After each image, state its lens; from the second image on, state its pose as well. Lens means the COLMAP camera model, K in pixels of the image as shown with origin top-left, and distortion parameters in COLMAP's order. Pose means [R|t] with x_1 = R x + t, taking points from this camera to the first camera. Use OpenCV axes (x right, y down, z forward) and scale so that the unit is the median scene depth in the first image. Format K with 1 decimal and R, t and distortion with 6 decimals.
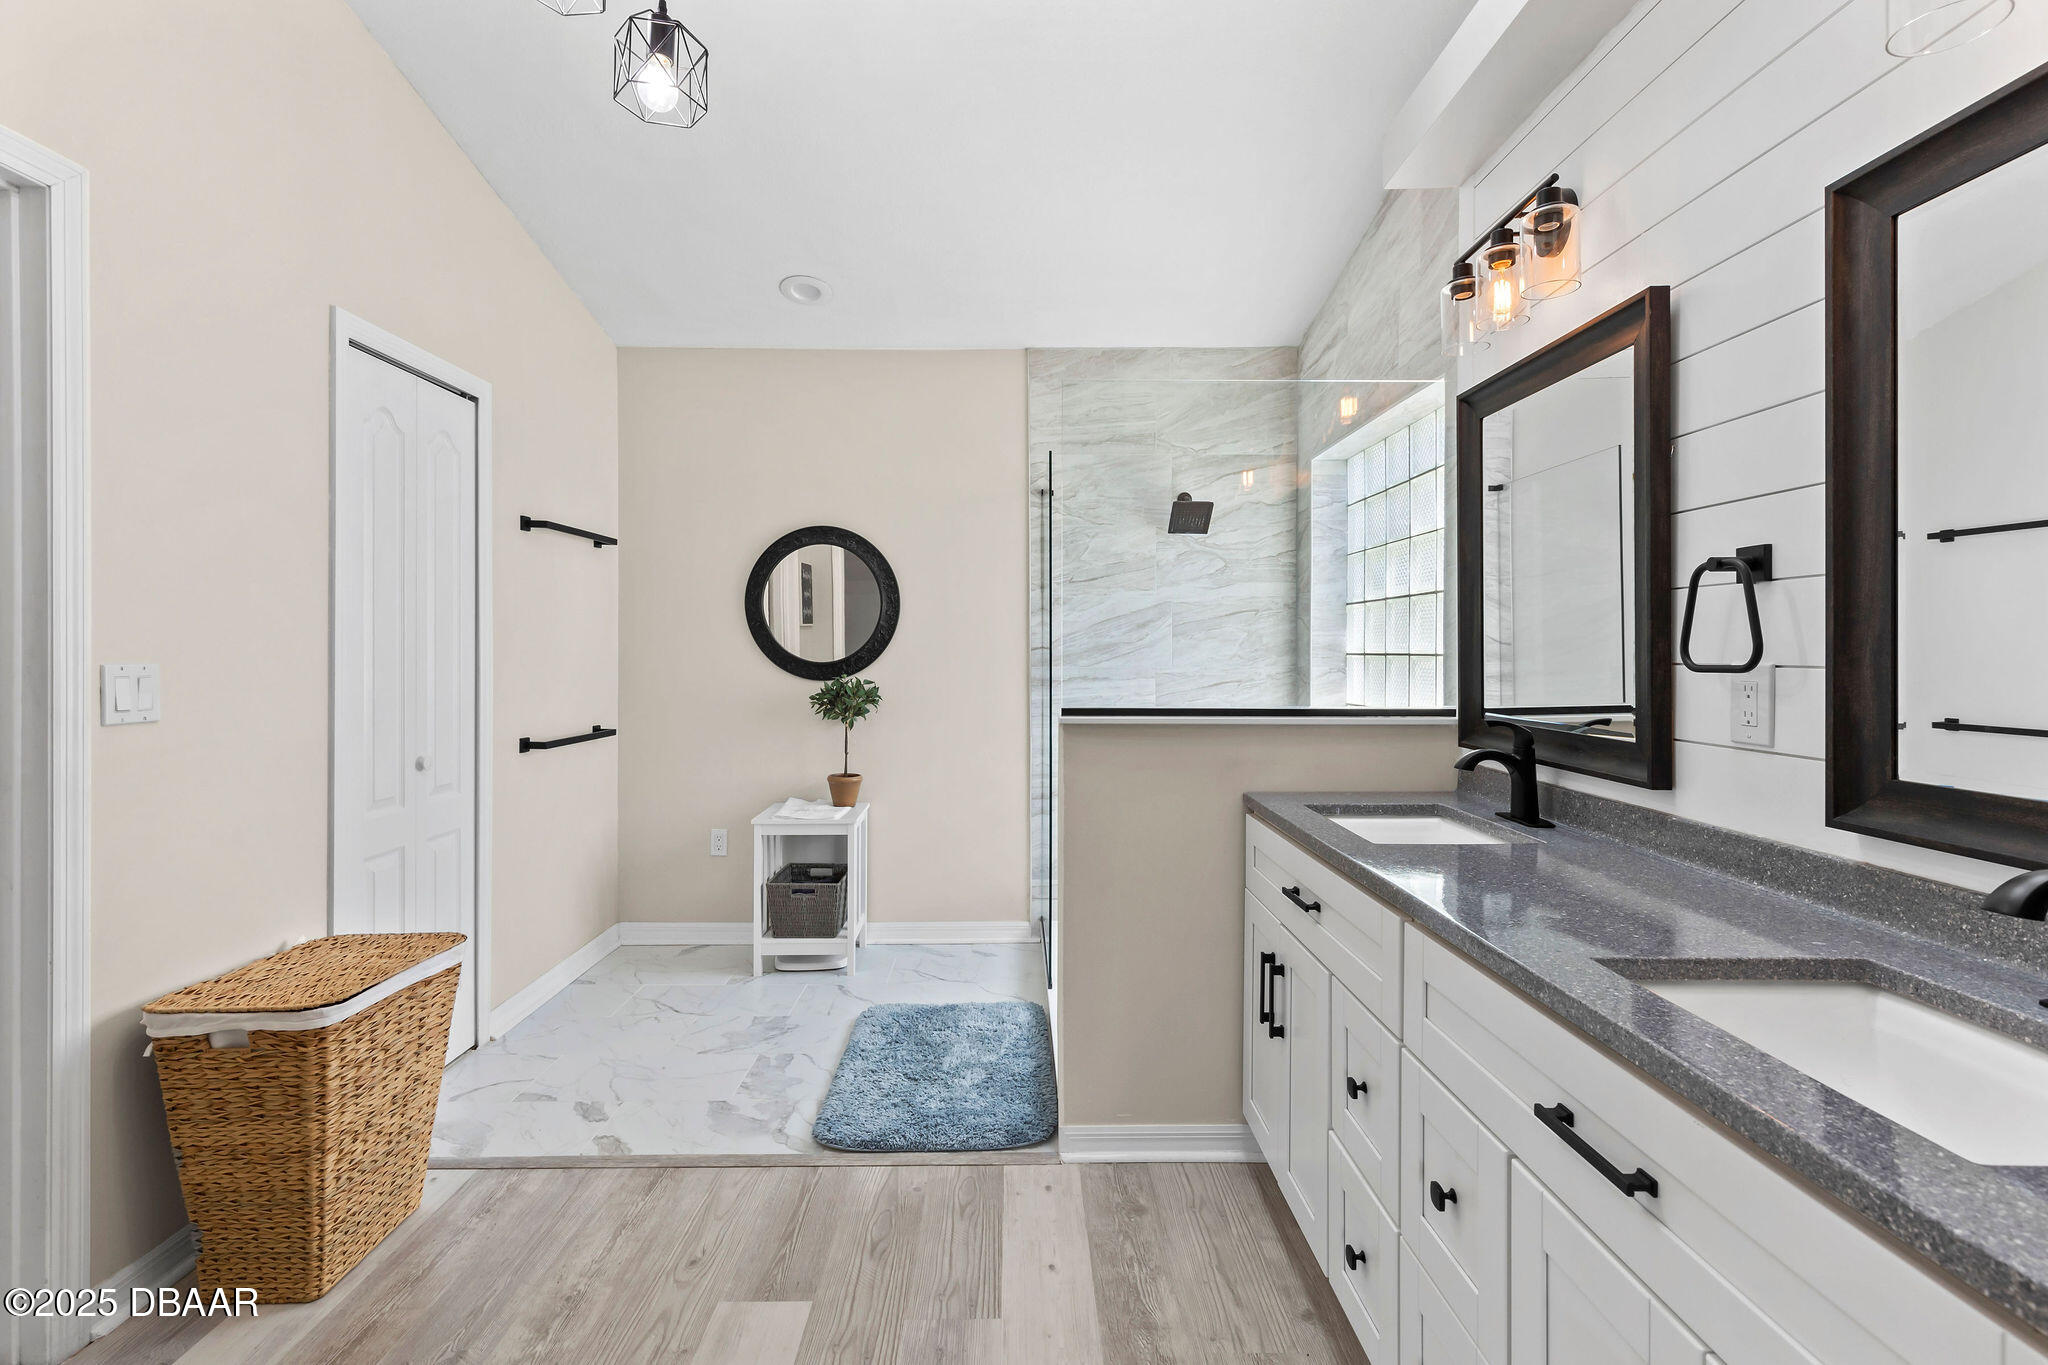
lens RADIAL K [[927.5, 0, 1021.1], [0, 927.5, 664.4], [0, 0, 1]] dist [0.003533, 0.001141]
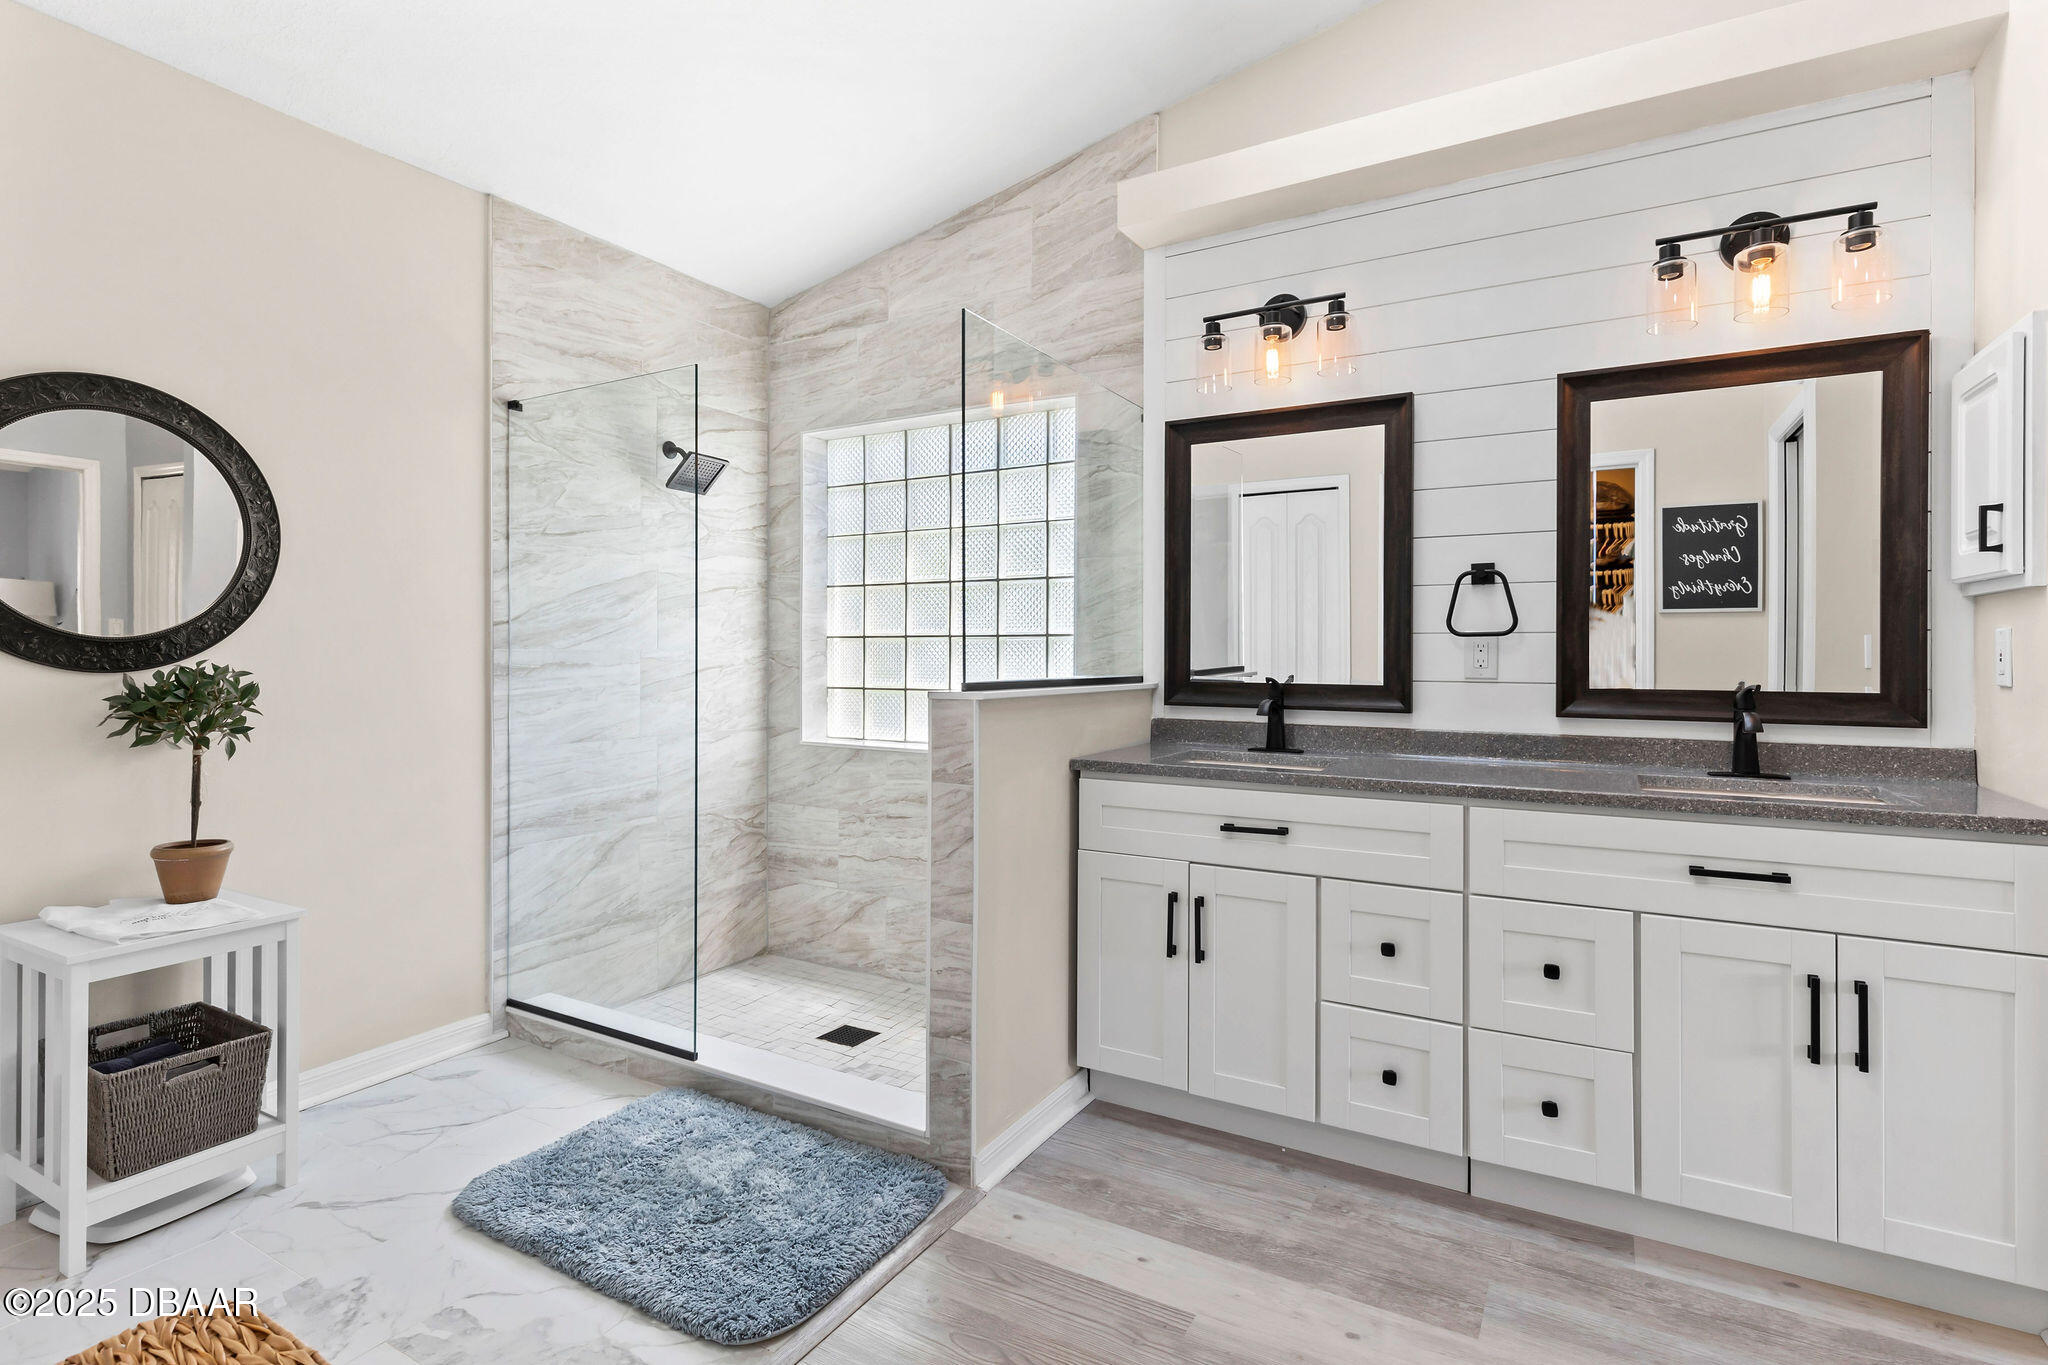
lens RADIAL K [[979.1, 0, 1019.0], [0, 979.1, 663.9], [0, 0, 1]] dist [0.001389, -0.000200]
pose [[0.521431, -0.007235, 0.853263, -0.449308], [0.009646, 0.999950, 0.002584, 0.017323], [-0.853239, 0.006883, 0.521474, 0.294242]]
